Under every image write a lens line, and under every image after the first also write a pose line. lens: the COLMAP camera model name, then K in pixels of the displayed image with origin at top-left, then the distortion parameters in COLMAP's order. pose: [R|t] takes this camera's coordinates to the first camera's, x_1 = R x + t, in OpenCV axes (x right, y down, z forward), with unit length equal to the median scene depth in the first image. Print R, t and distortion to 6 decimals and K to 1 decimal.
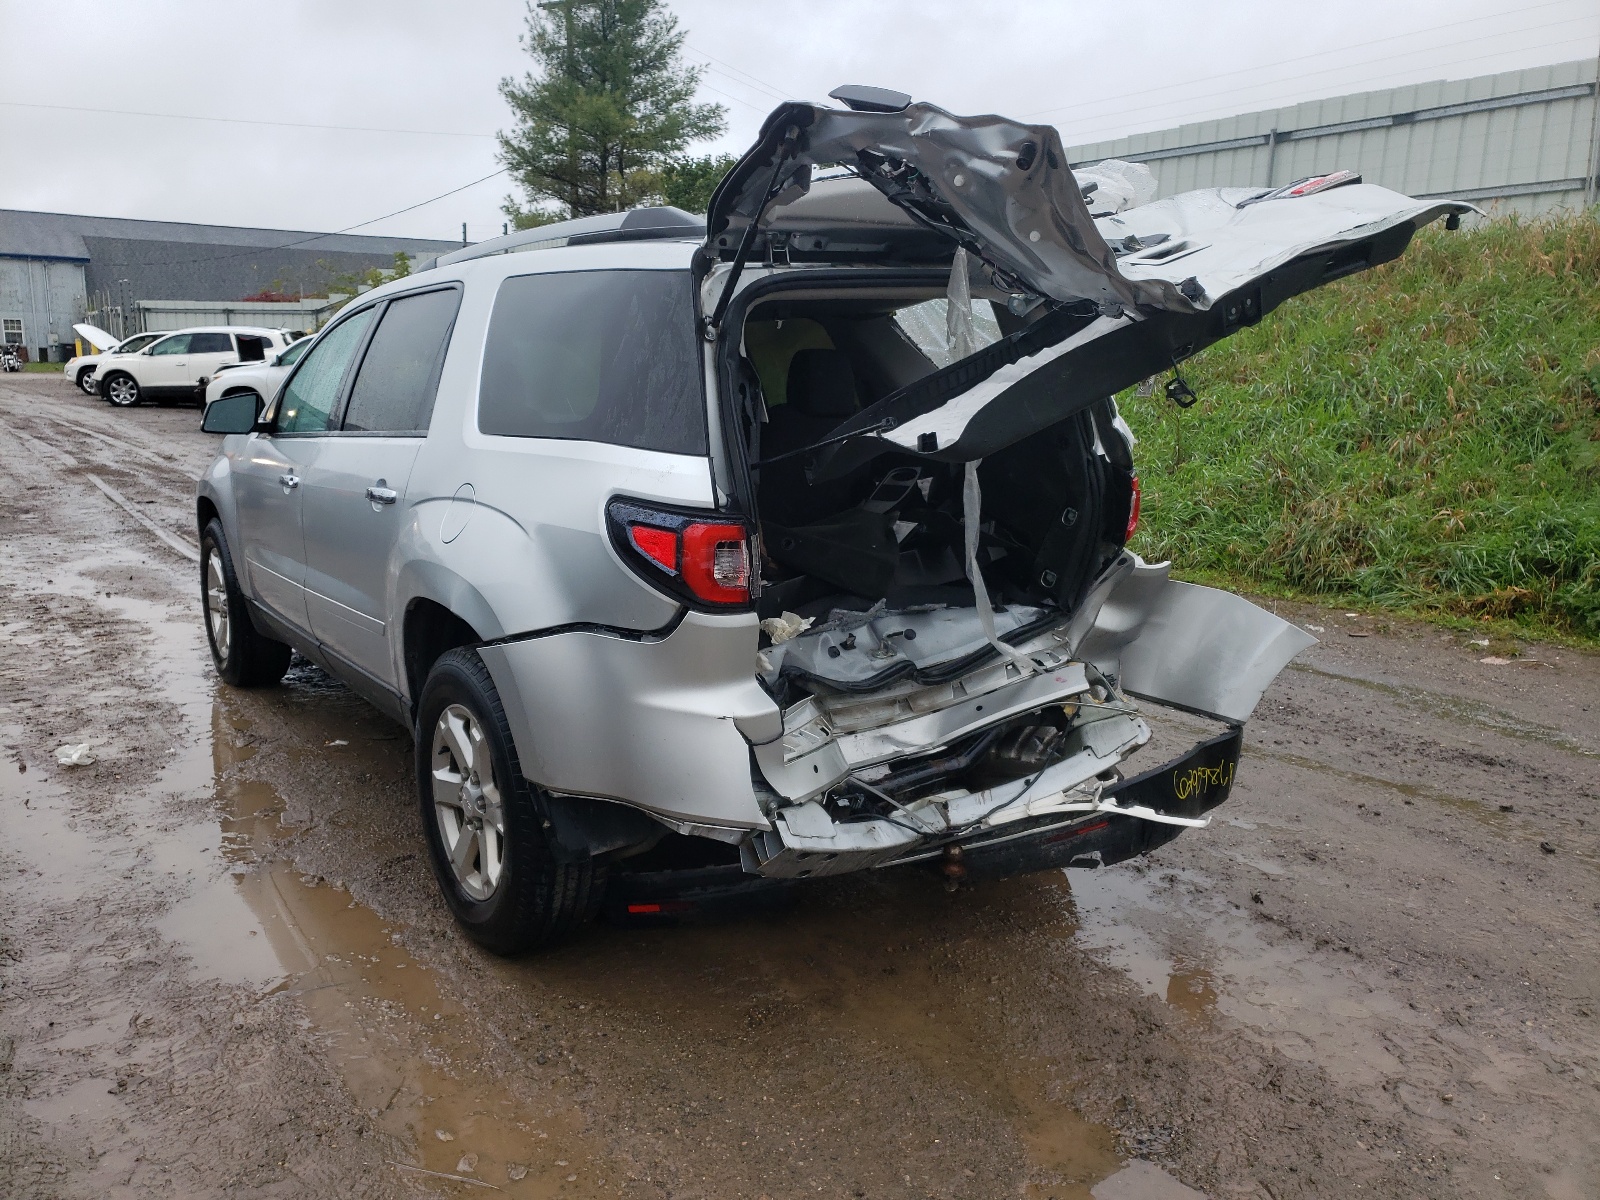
lens RADIAL K [[1181.2, 0, 766.3], [0, 1181.2, 597.8], [0, 0, 1]] dist [0.187528, -0.362526]
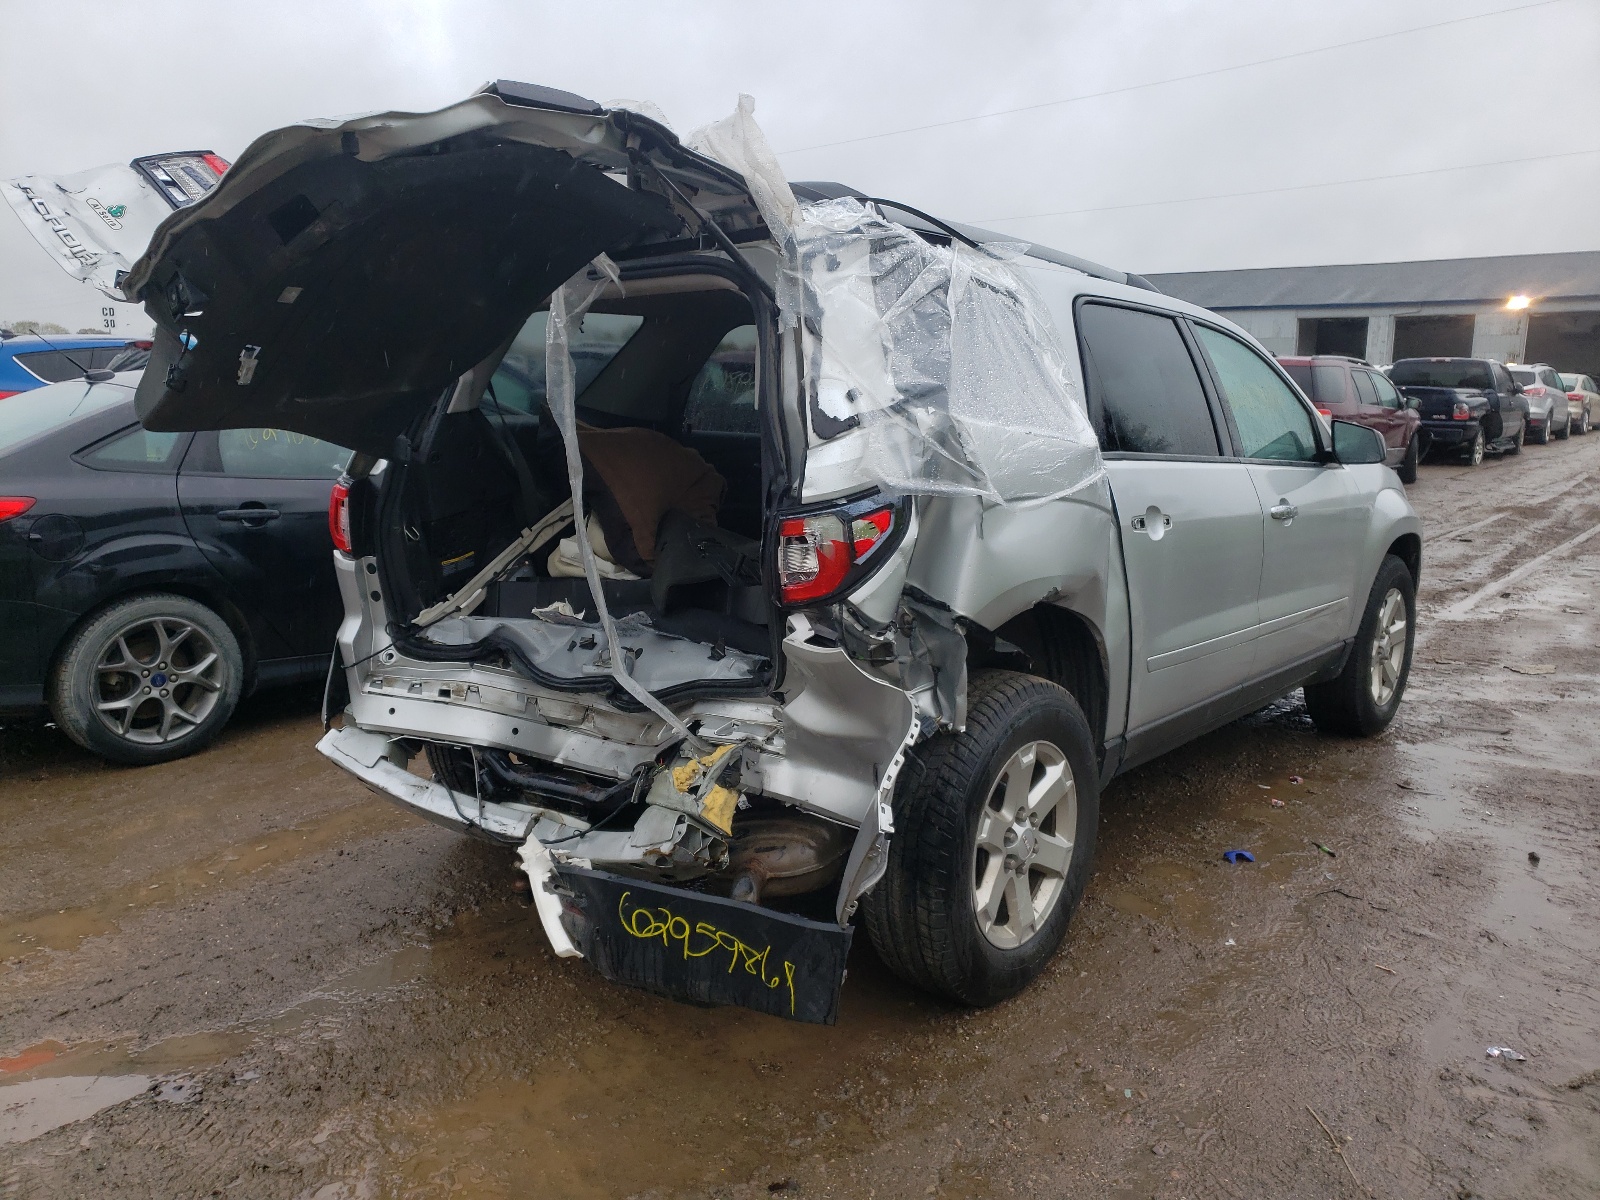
lens RADIAL K [[1197.9, 0, 800.0], [0, 1197.9, 600.0], [0, 0, 1]] dist [0.064877, -0.073620]
pose [[0.287470, 0.158925, -0.944512, 1.028034], [-0.189507, 0.976080, 0.106559, -0.132665], [0.938855, 0.148359, 0.310712, 0.817377]]
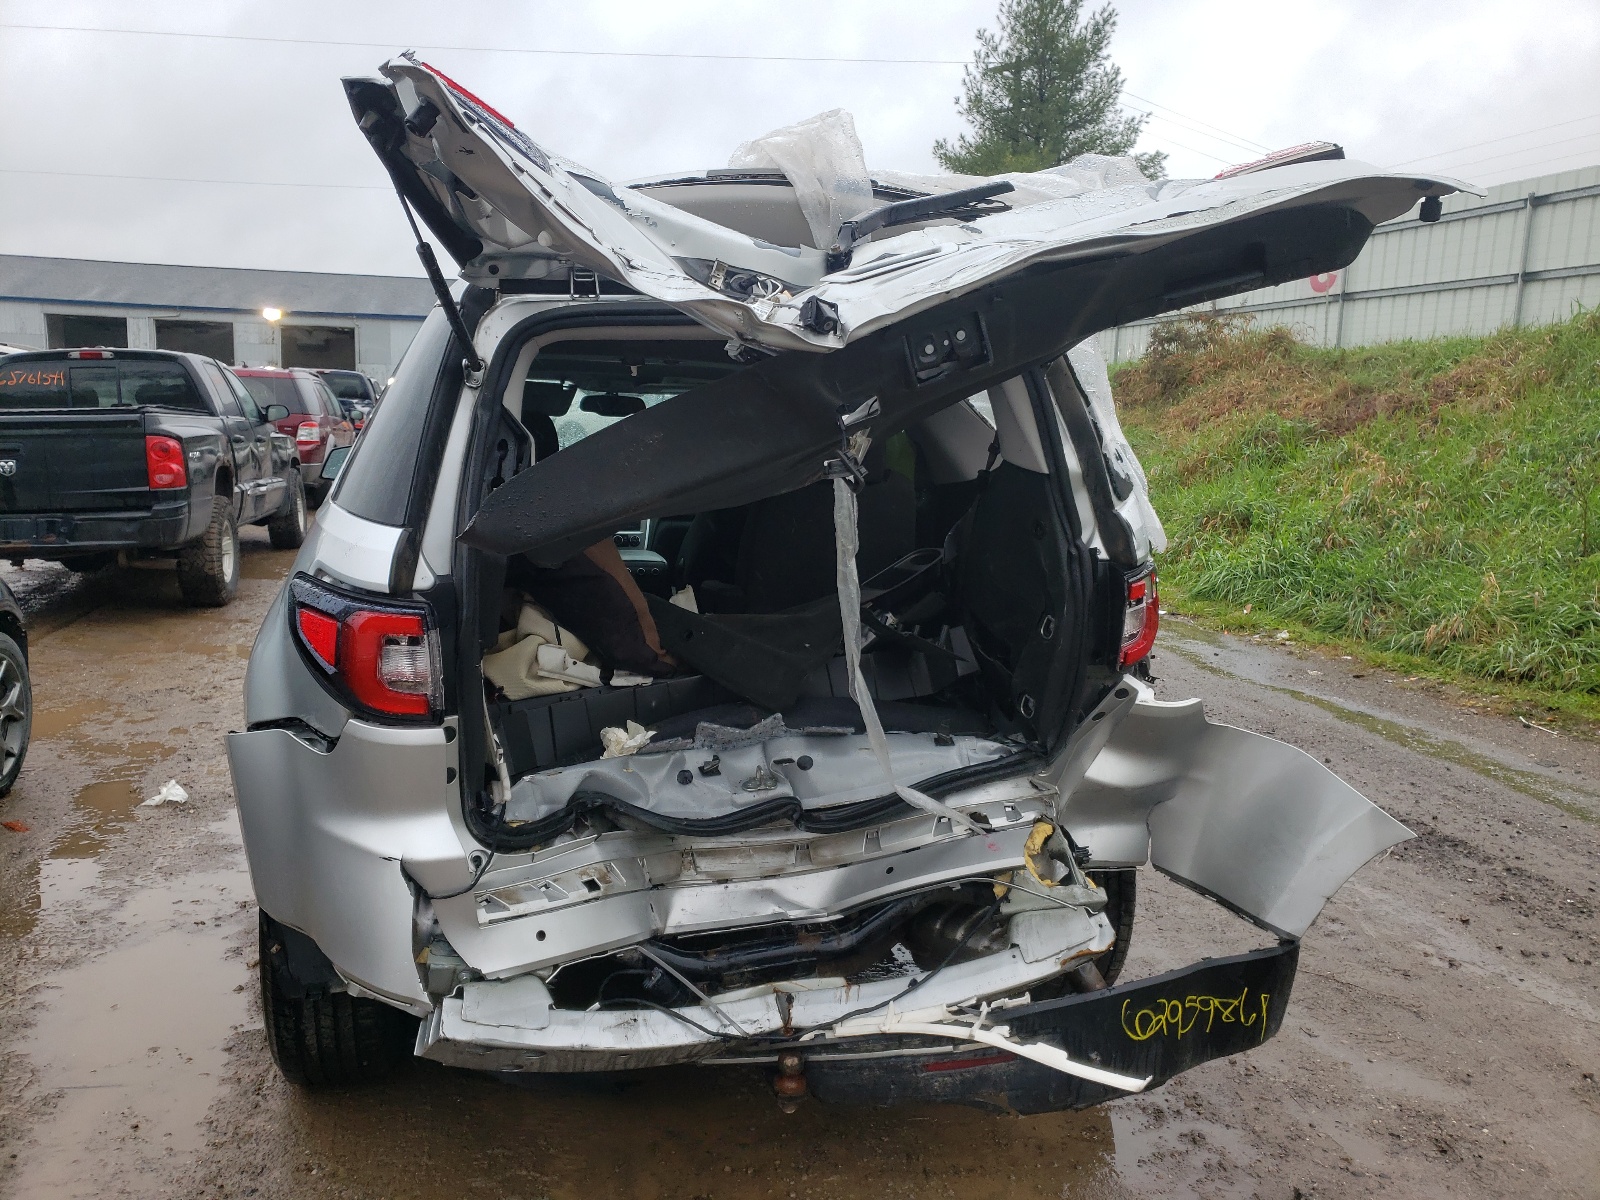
lens RADIAL K [[1197.9, 0, 800.0], [0, 1197.9, 600.0], [0, 0, 1]] dist [0.064877, -0.073620]
pose [[0.942882, 0.064933, -0.326737, 0.365854], [-0.079299, 0.996374, -0.030826, -0.051343], [0.323551, 0.054975, 0.944612, 0.246928]]
